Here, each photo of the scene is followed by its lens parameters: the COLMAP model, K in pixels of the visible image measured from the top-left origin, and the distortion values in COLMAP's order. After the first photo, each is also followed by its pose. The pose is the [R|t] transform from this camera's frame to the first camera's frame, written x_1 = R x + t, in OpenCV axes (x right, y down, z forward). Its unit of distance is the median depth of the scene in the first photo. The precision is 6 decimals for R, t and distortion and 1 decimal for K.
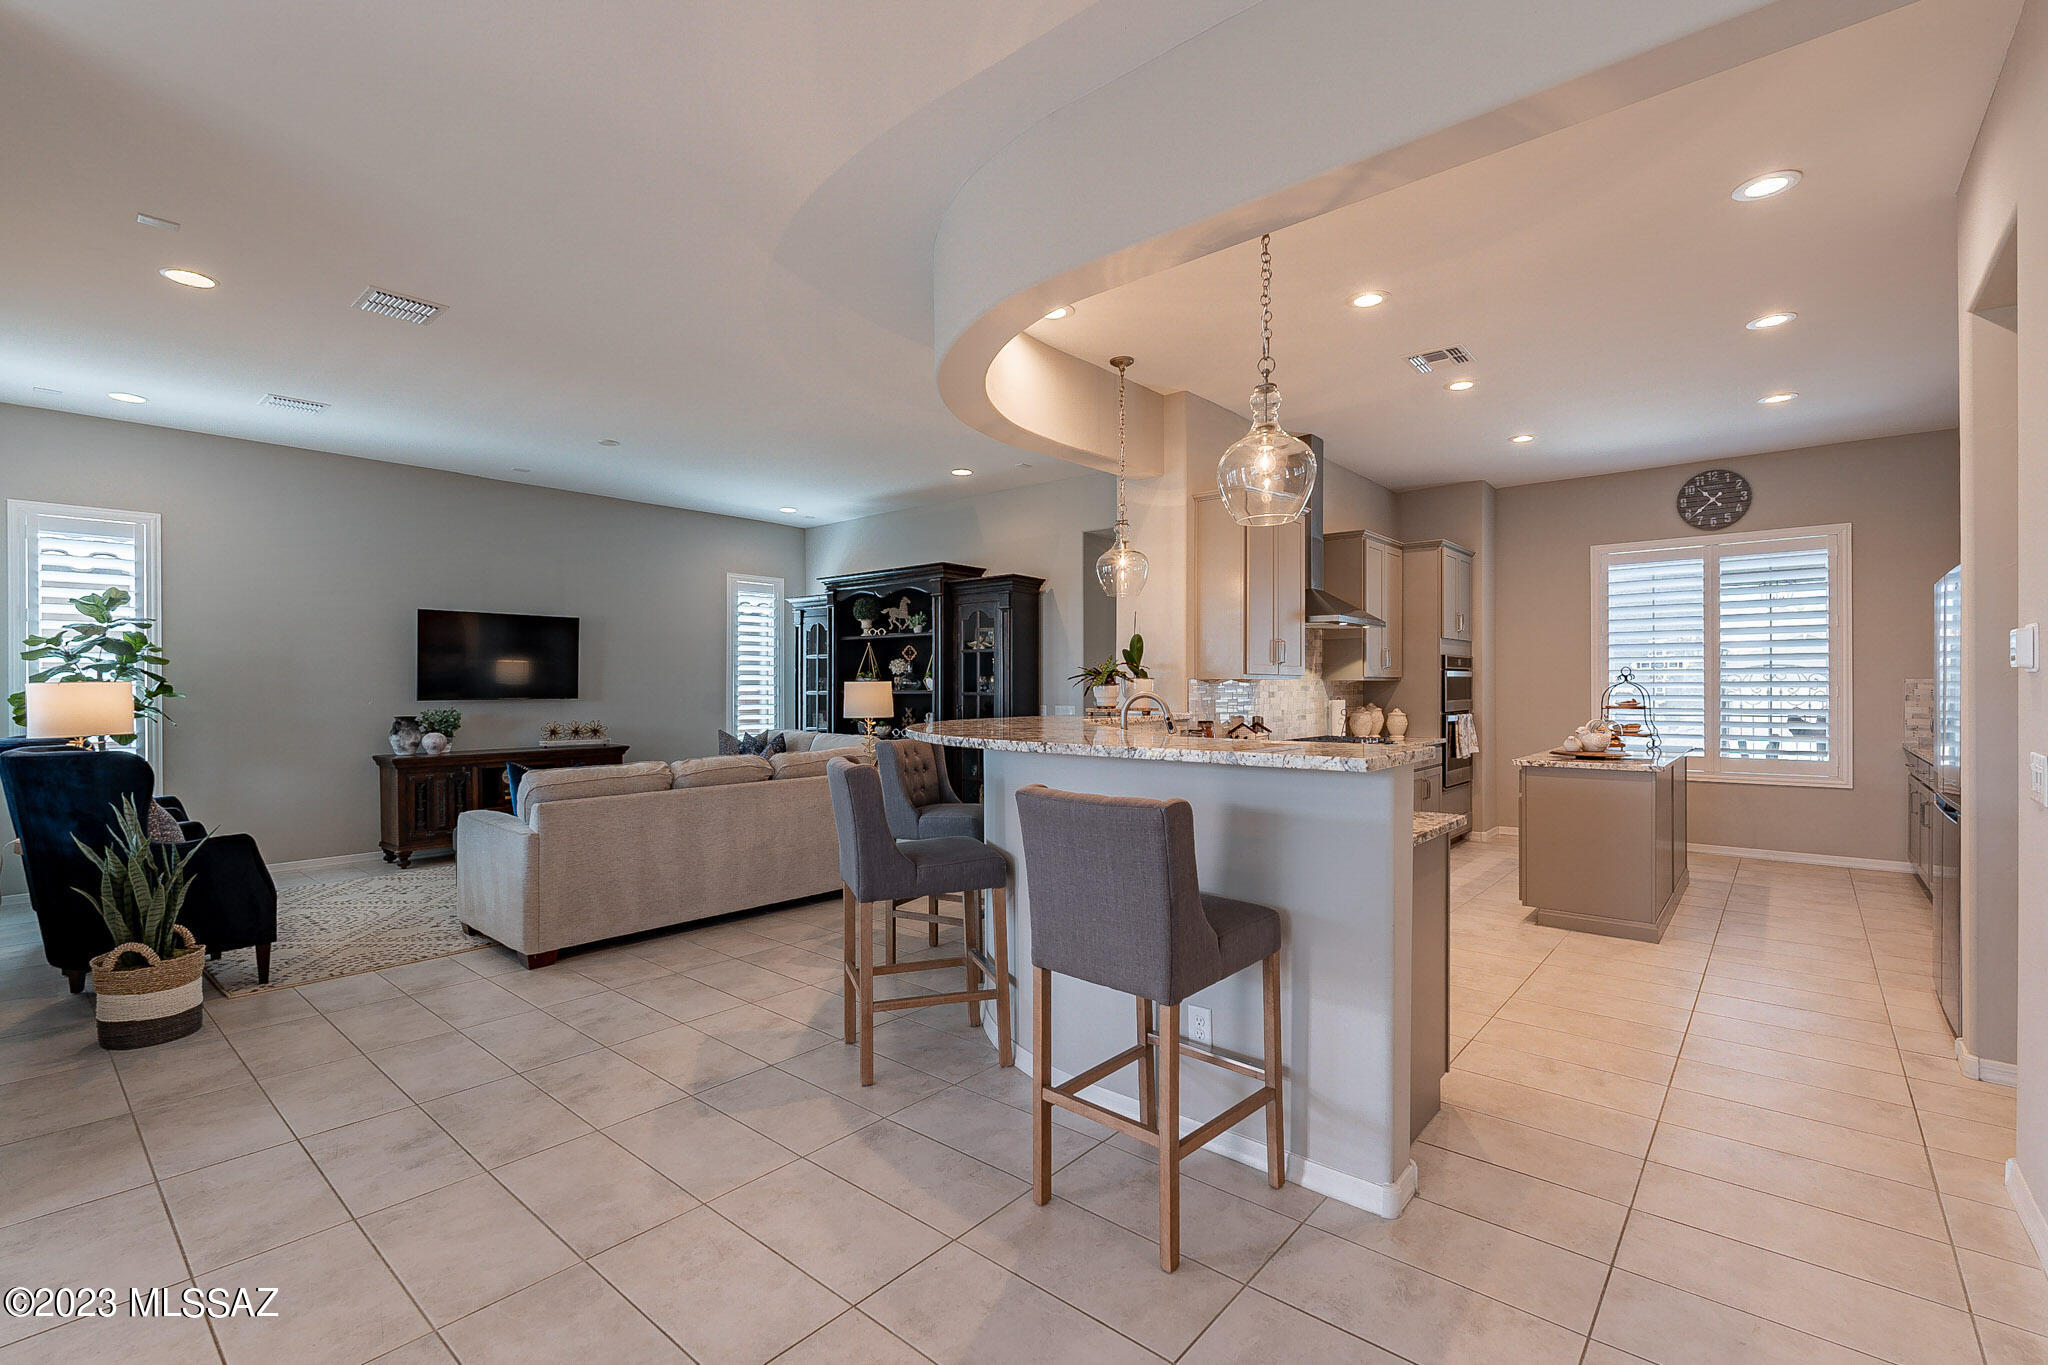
lens RADIAL K [[903.8, 0, 1020.6], [0, 903.8, 688.6], [0, 0, 1]] dist [-0.001401, 0.000114]
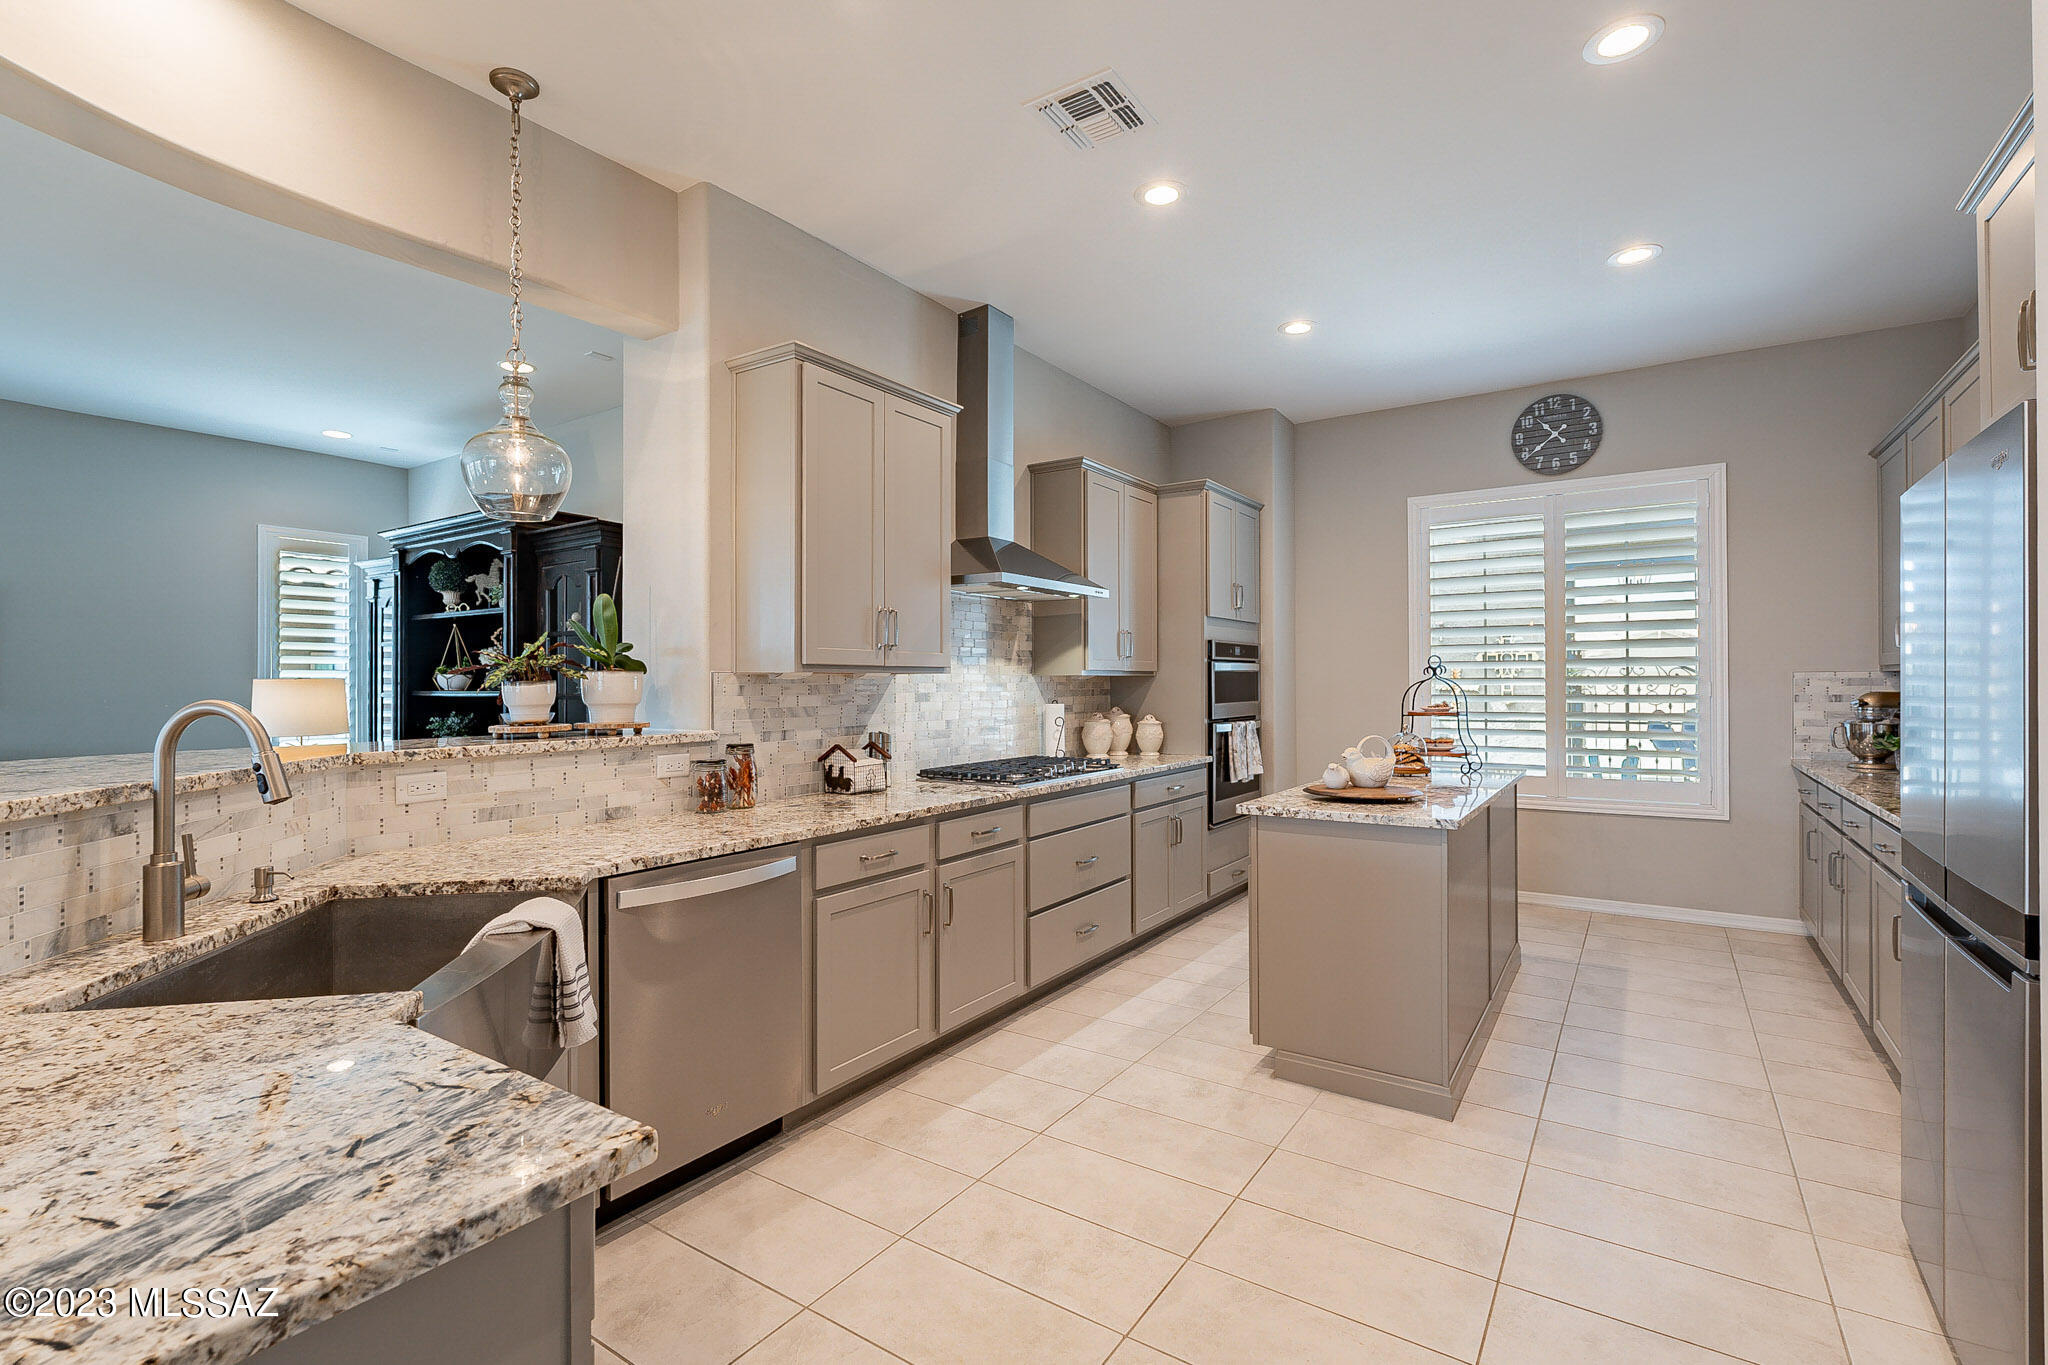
lens RADIAL K [[925.8, 0, 1024.0], [0, 925.8, 682.5], [0, 0, 1]] dist [-0.001428, -0.000065]
pose [[0.993507, -0.002277, 0.113747, 0.242579], [0.002763, 0.999988, -0.004120, -0.000956], [-0.113737, 0.004408, 0.993501, 0.290127]]
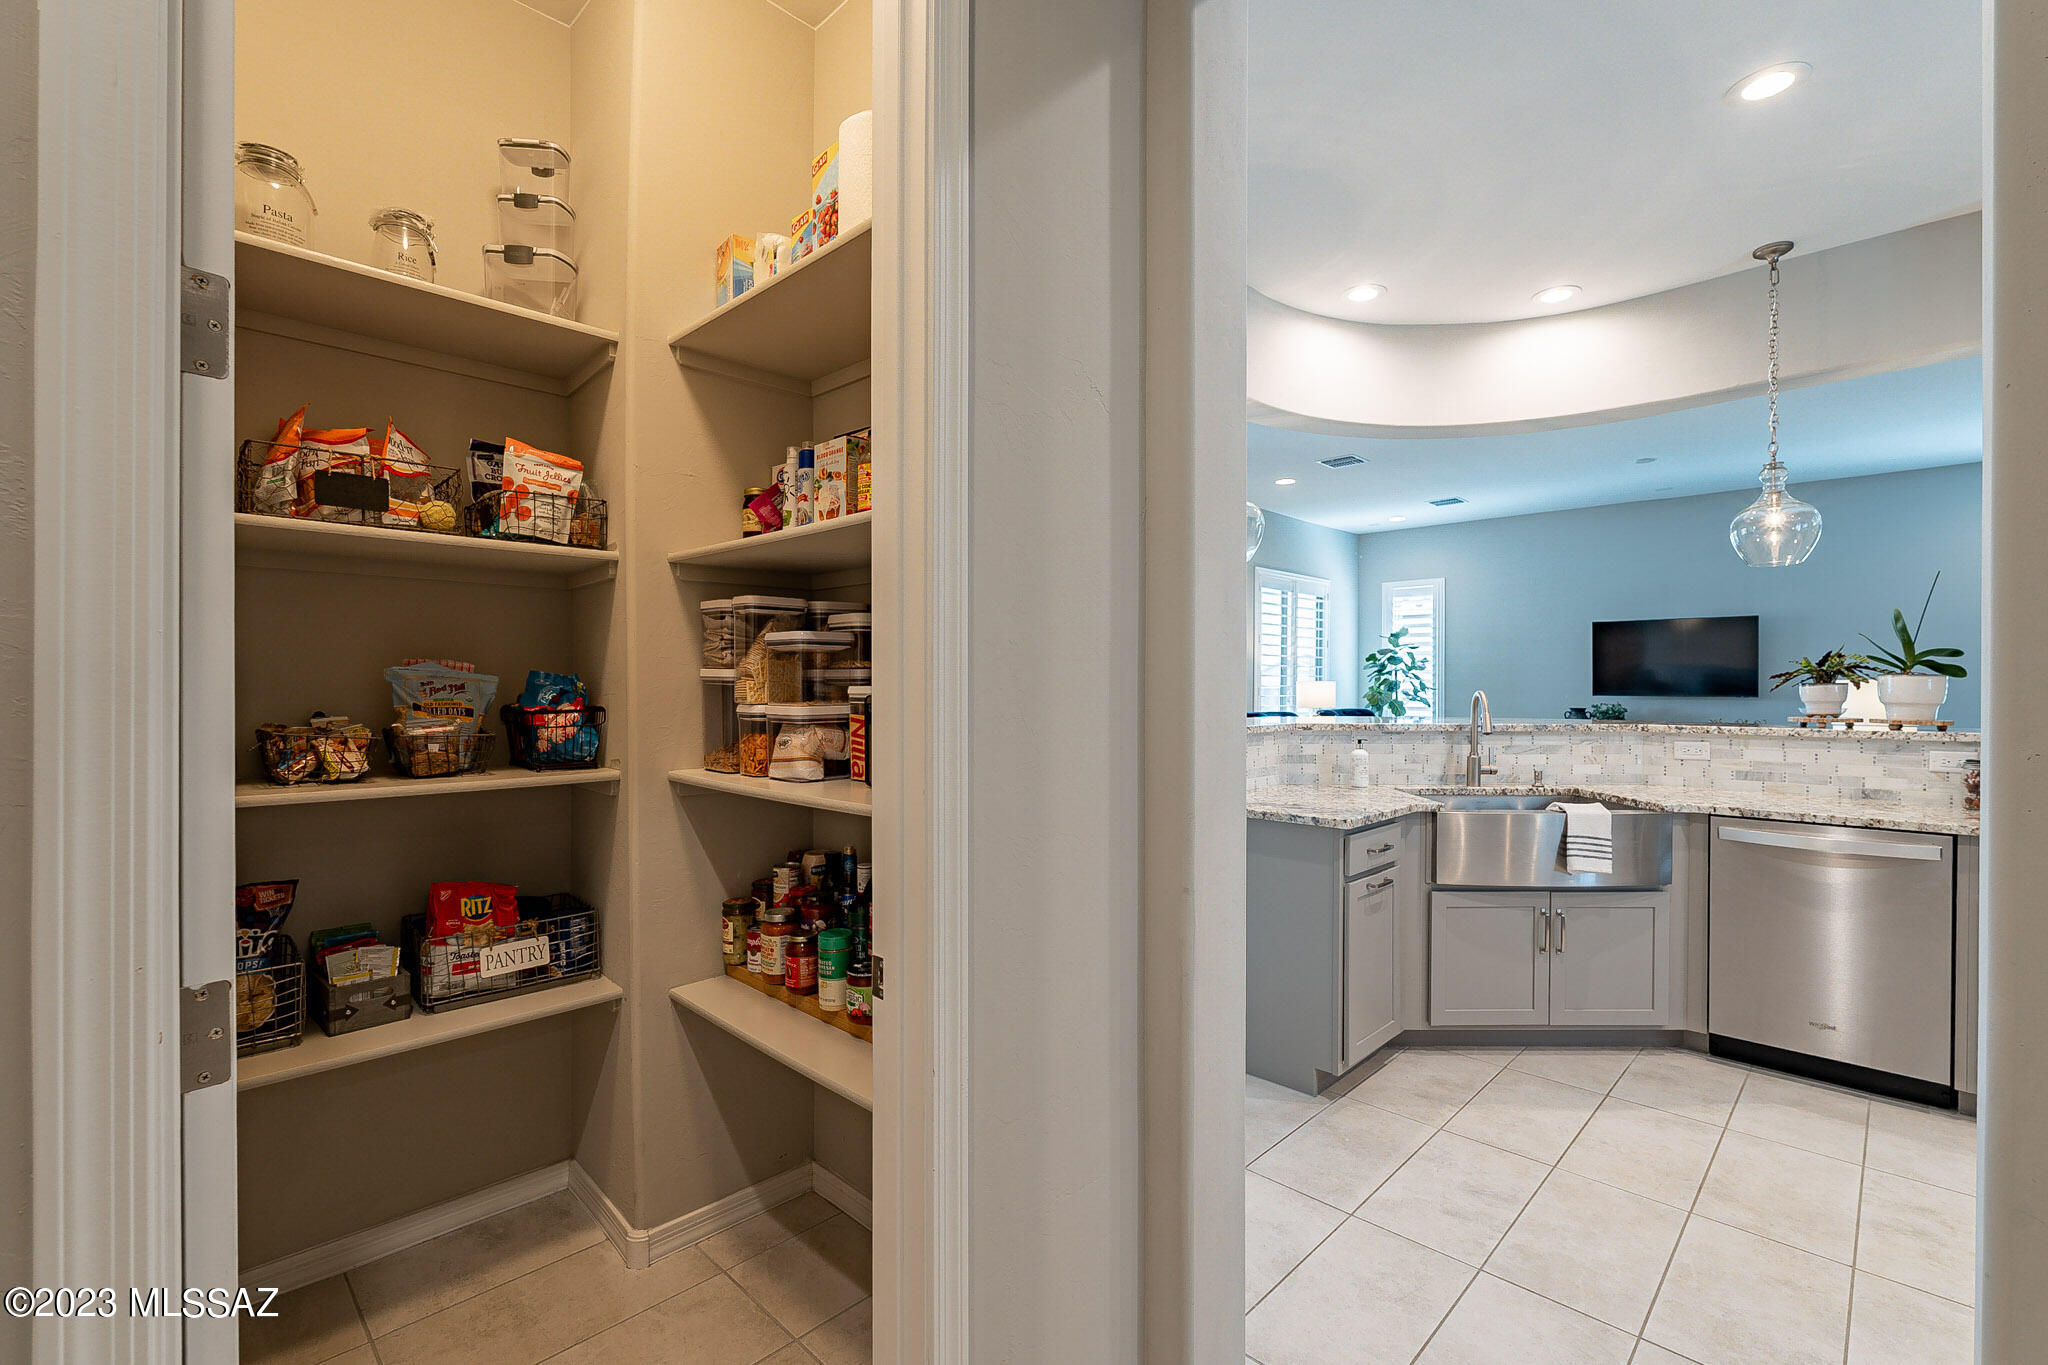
lens RADIAL K [[897.8, 0, 1024.0], [0, 897.8, 682.5], [0, 0, 1]] dist [-0.002618, 0.000128]
pose [[-0.071247, 0.001190, -0.997458, 0.618815], [-0.005124, 0.999986, 0.001559, -0.002671], [0.997446, 0.005222, -0.071240, 0.303999]]
